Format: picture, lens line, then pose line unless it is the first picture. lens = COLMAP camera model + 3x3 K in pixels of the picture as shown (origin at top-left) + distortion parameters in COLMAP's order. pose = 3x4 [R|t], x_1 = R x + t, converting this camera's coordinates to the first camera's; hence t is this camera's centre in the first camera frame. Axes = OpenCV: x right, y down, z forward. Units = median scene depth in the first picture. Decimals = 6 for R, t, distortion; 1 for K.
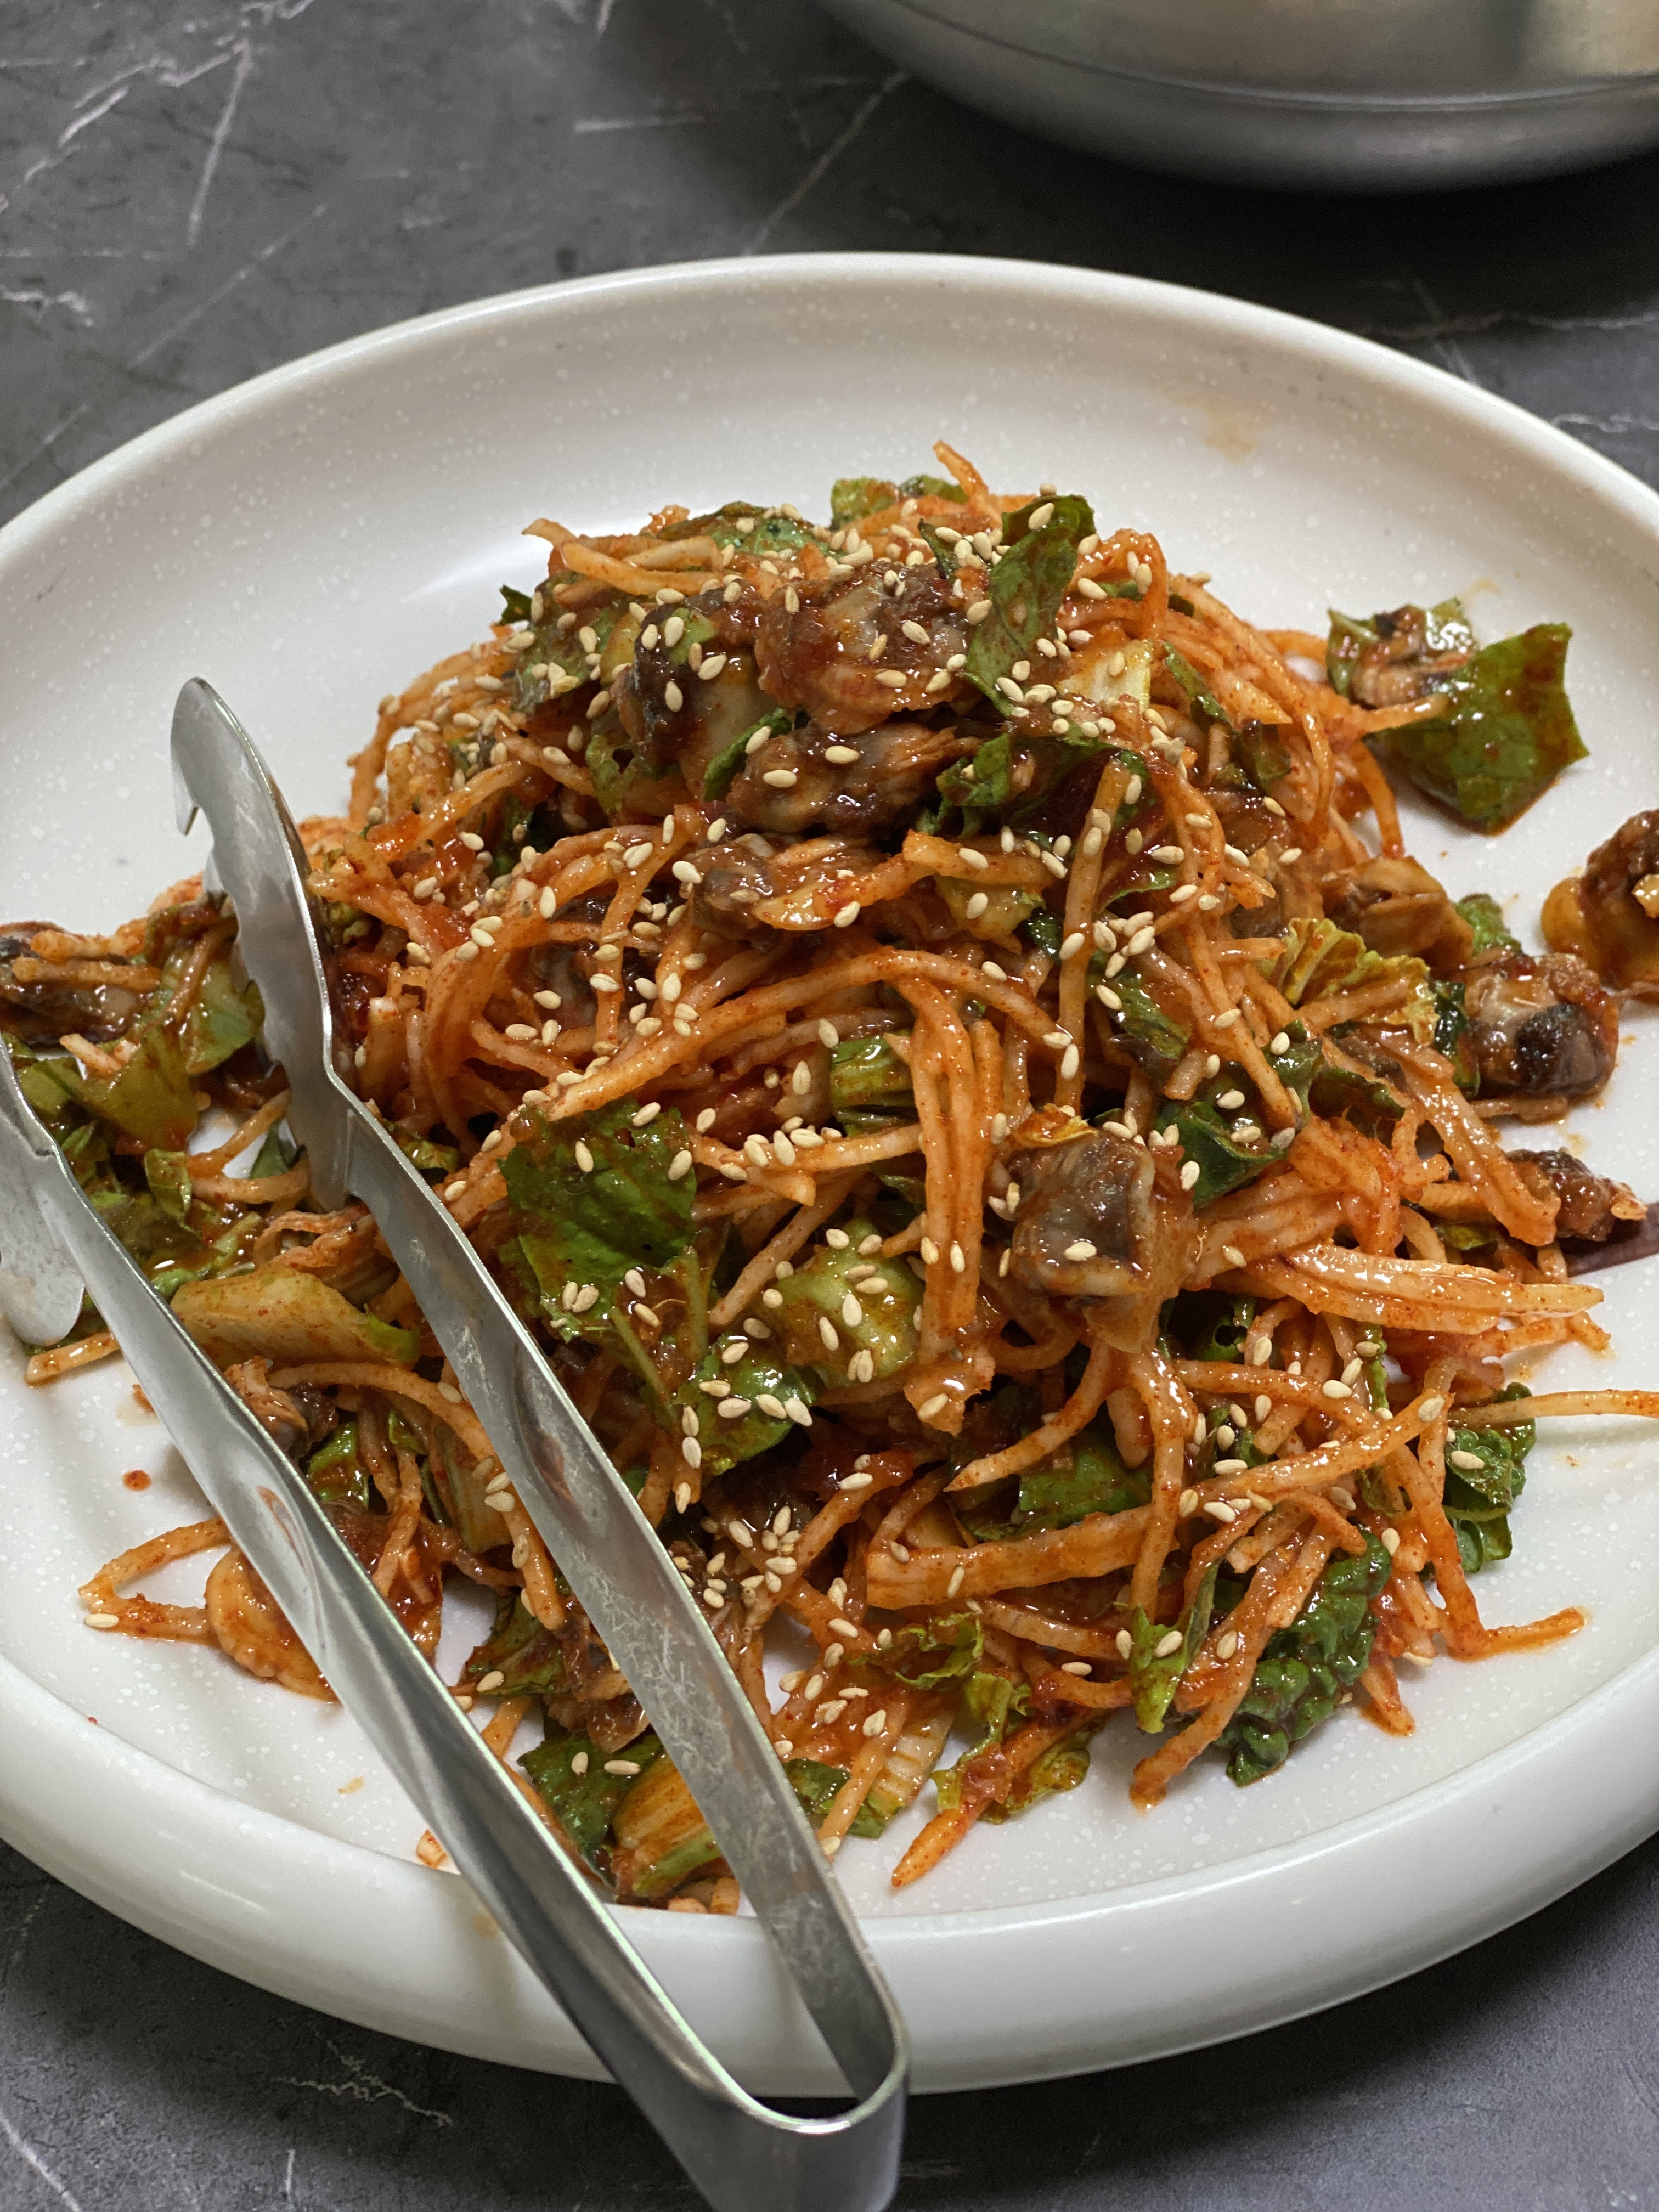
lens RADIAL K [[3343.8, 0, 824.1], [0, 3343.8, 1096.8], [0, 0, 1]] dist [0.078921, 0.000000]
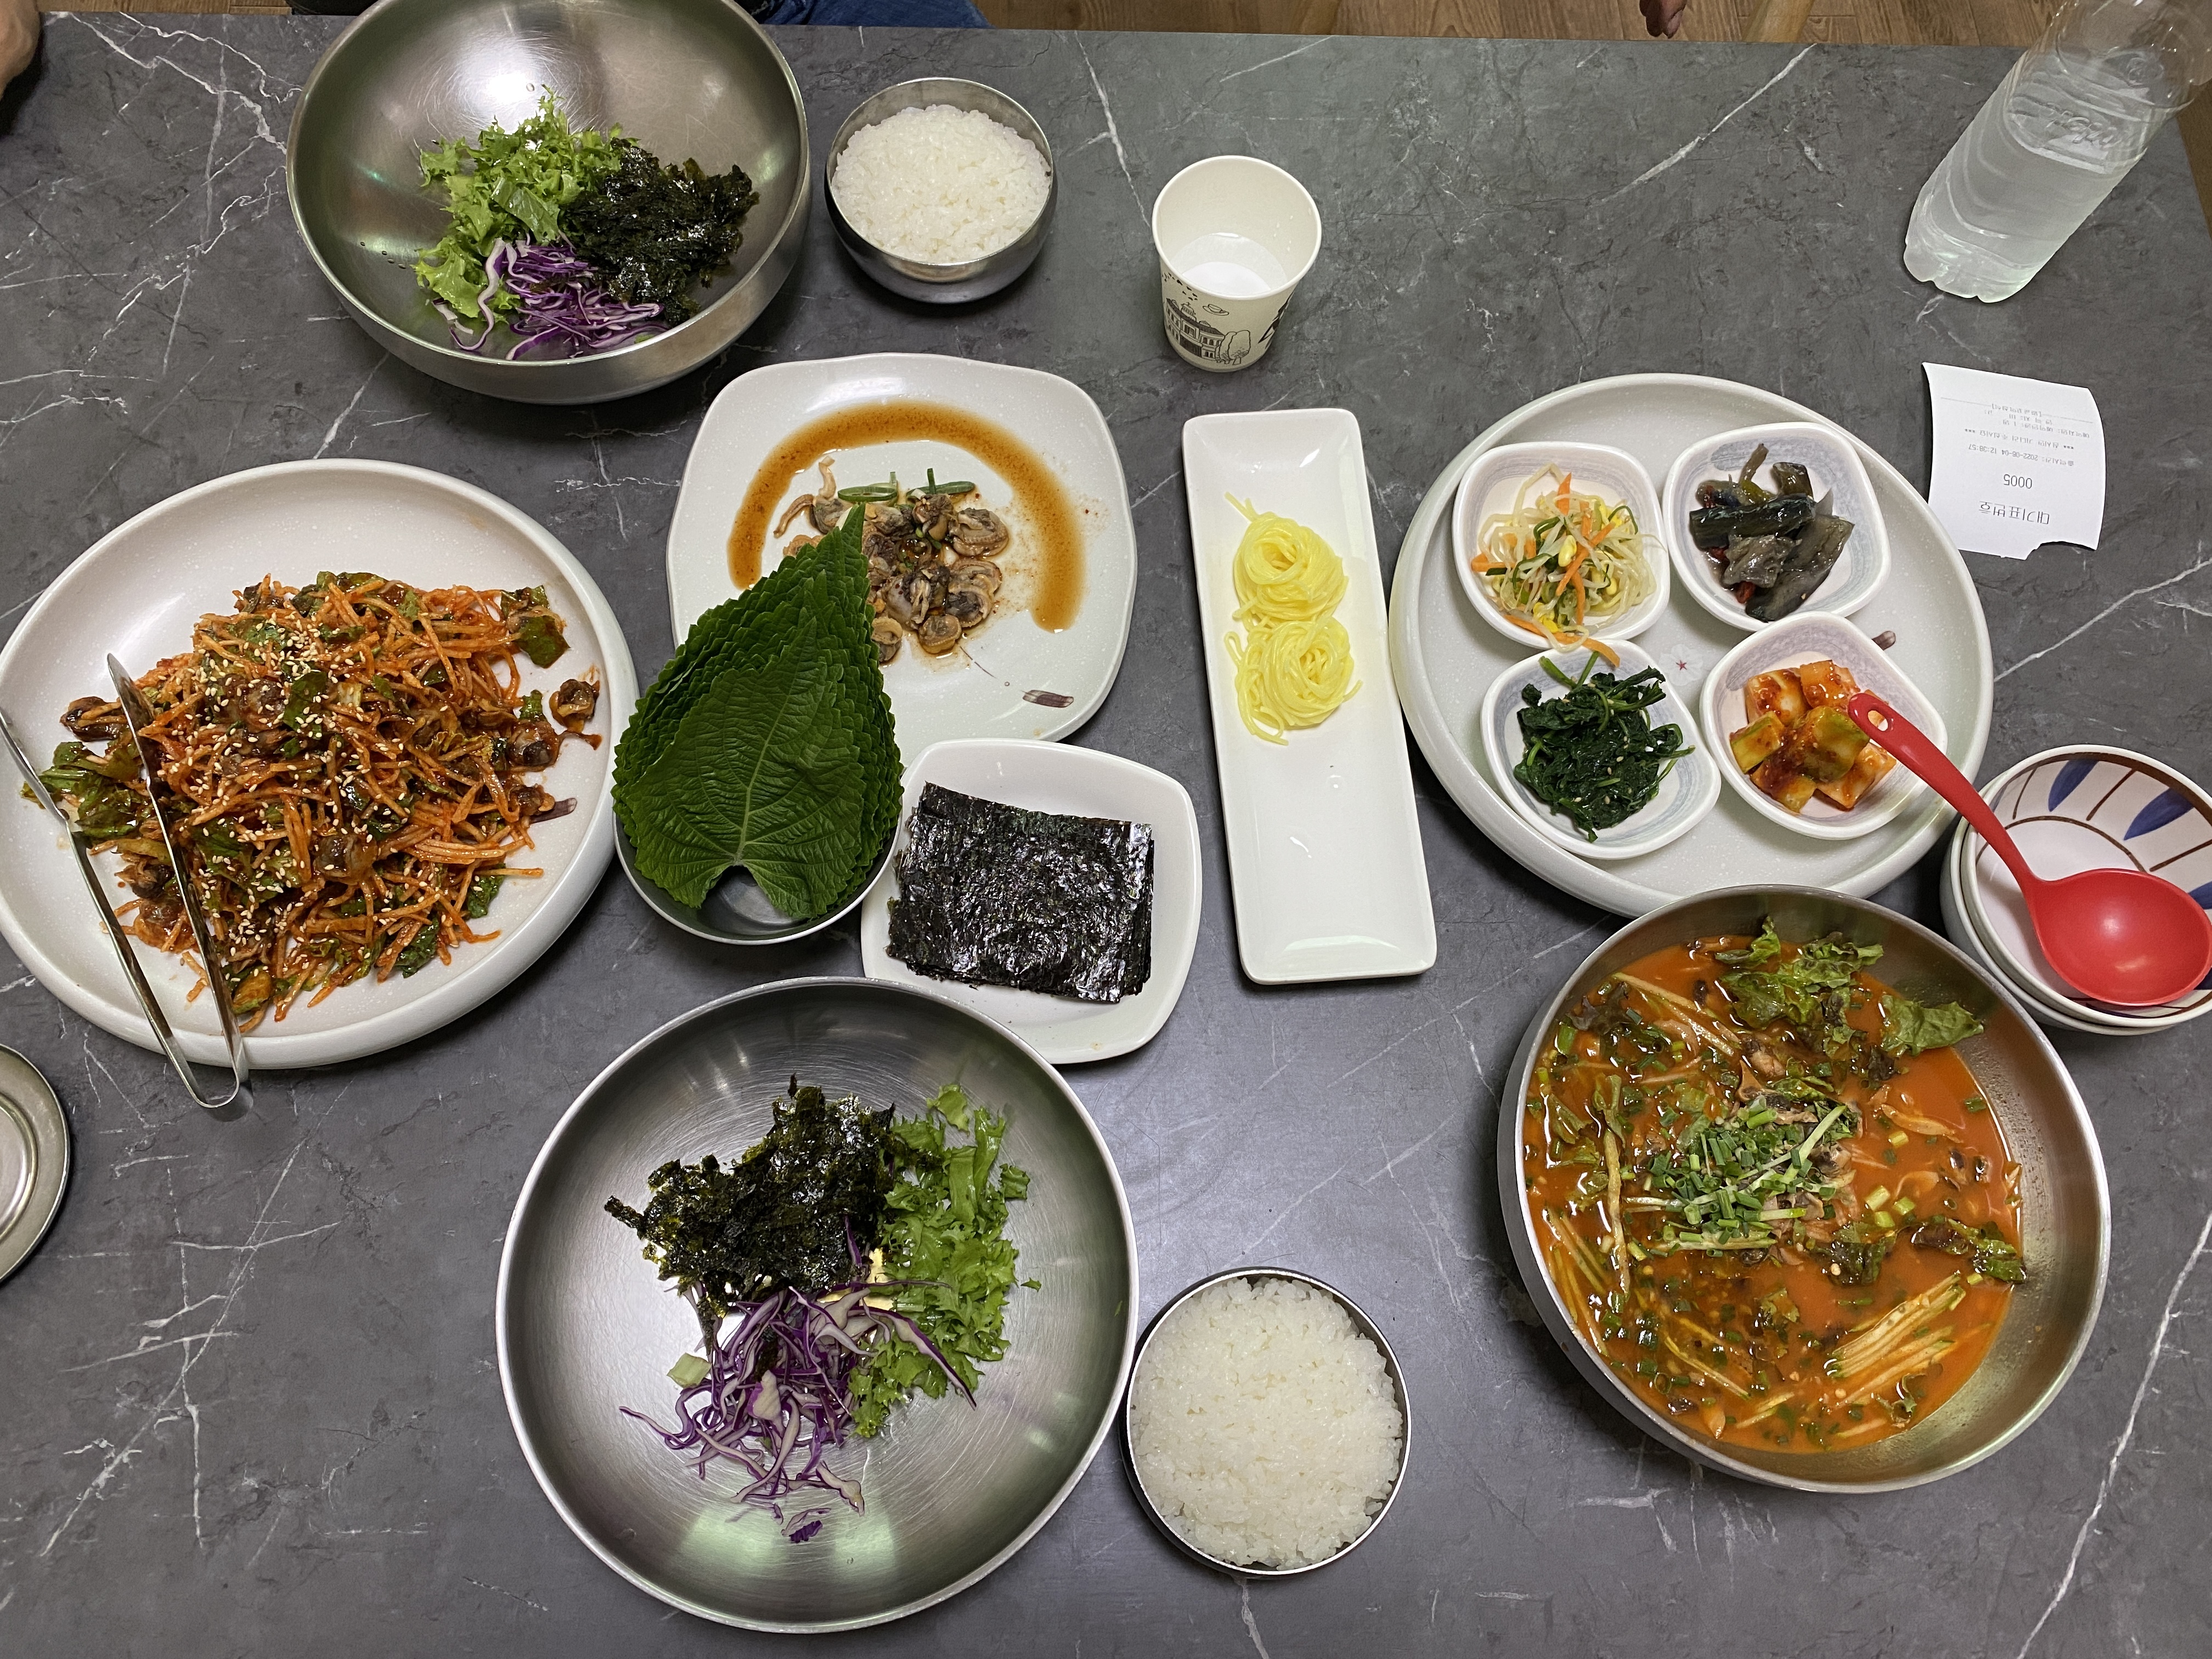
lens RADIAL K [[1652.8, 0, 1098.6], [0, 1652.8, 852.2], [0, 0, 1]] dist [0.010265, 0.000796]
pose [[0.996335, 0.002048, 0.085512, 0.767184], [-0.034499, 0.924416, 0.379821, -0.701264], [-0.078271, -0.381380, 0.921099, -0.814170]]
